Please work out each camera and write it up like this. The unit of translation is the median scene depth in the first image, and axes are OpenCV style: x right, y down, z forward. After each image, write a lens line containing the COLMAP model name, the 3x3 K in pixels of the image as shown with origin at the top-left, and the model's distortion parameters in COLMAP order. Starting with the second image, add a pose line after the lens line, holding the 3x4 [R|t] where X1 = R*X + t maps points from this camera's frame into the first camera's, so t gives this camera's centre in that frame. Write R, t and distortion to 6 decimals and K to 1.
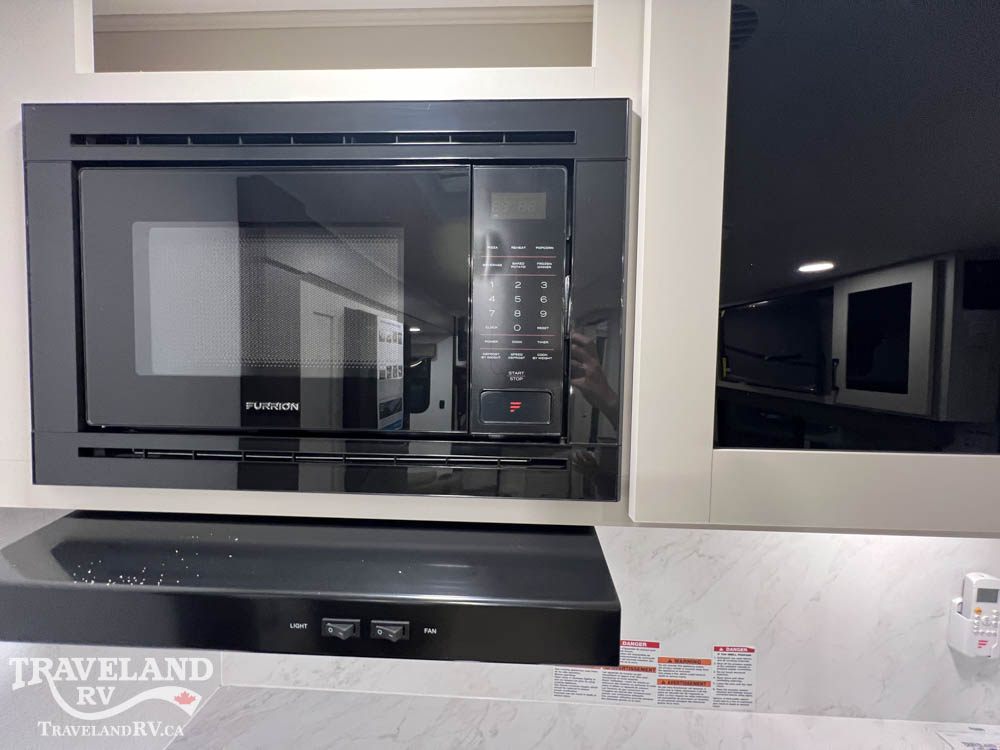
lens RADIAL K [[404.2, 0, 500.5], [0, 404.2, 380.2], [0, 0, 1]] dist [-0.003535, 0.000336]
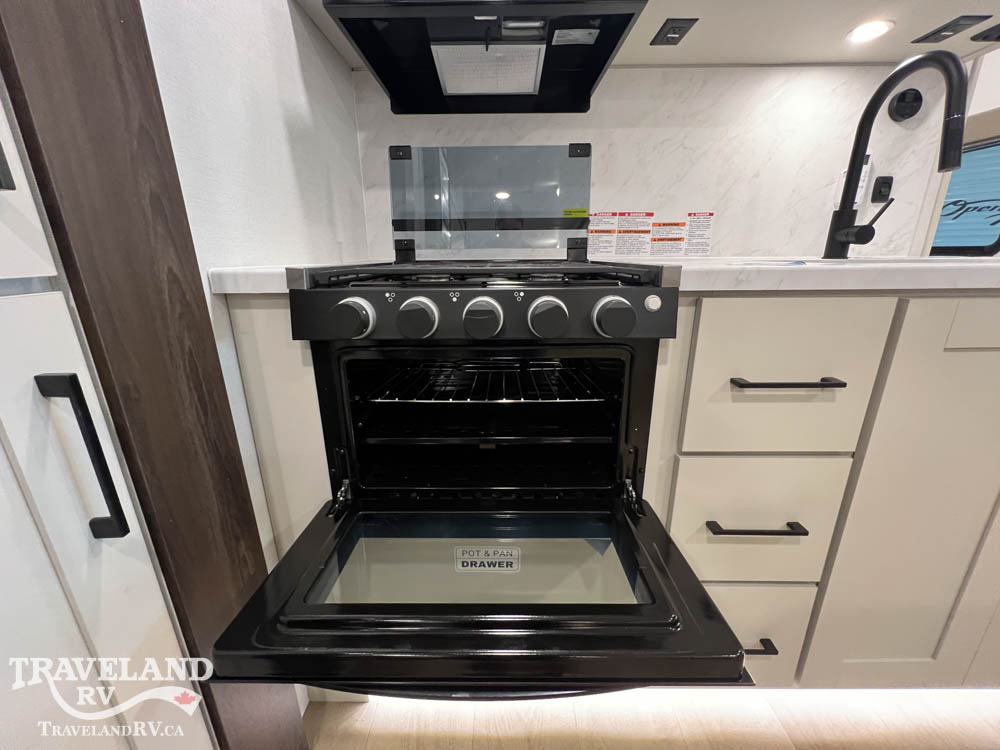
lens RADIAL K [[398.2, 0, 503.7], [0, 398.2, 373.9], [0, 0, 1]] dist [-0.000960, -0.001687]
pose [[0.999352, -0.027814, 0.022865, -0.241184], [0.021468, 0.970093, 0.241782, 0.875826], [-0.028906, -0.241135, 0.970061, -0.632960]]
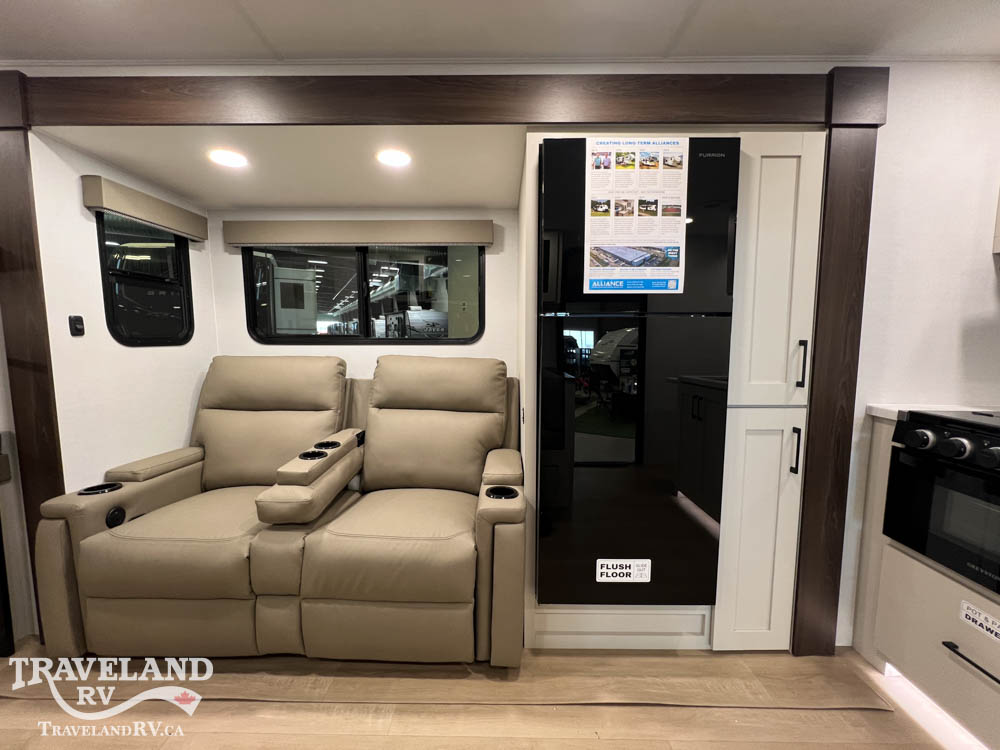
lens RADIAL K [[398.2, 0, 496.3], [0, 398.2, 372.1], [0, 0, 1]] dist [-0.000960, -0.001687]
pose [[0.023513, 0.075651, -0.996857, 0.935826], [-0.065595, 0.995101, 0.073971, 0.691552], [0.997569, 0.063650, 0.028360, -1.555646]]
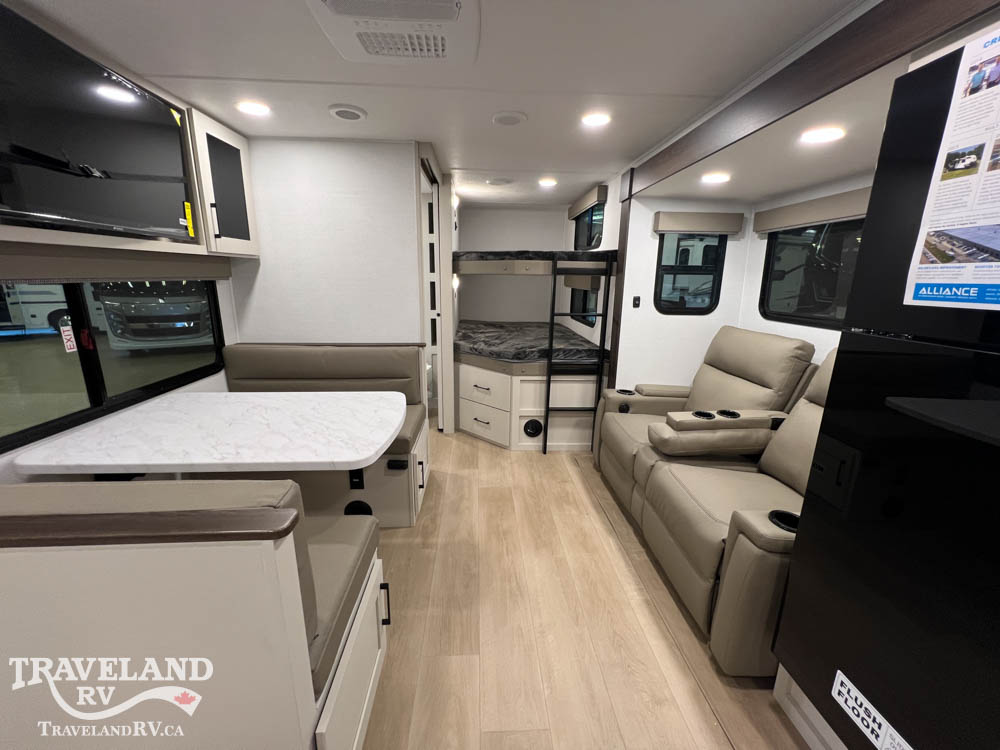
lens RADIAL K [[398.2, 0, 499.5], [0, 398.2, 370.1], [0, 0, 1]] dist [-0.000960, -0.001687]
pose [[-0.995522, -0.008777, -0.094117, 0.496188], [-0.035559, 0.957317, 0.286845, 0.377473], [0.087582, 0.288907, -0.953342, -0.229738]]
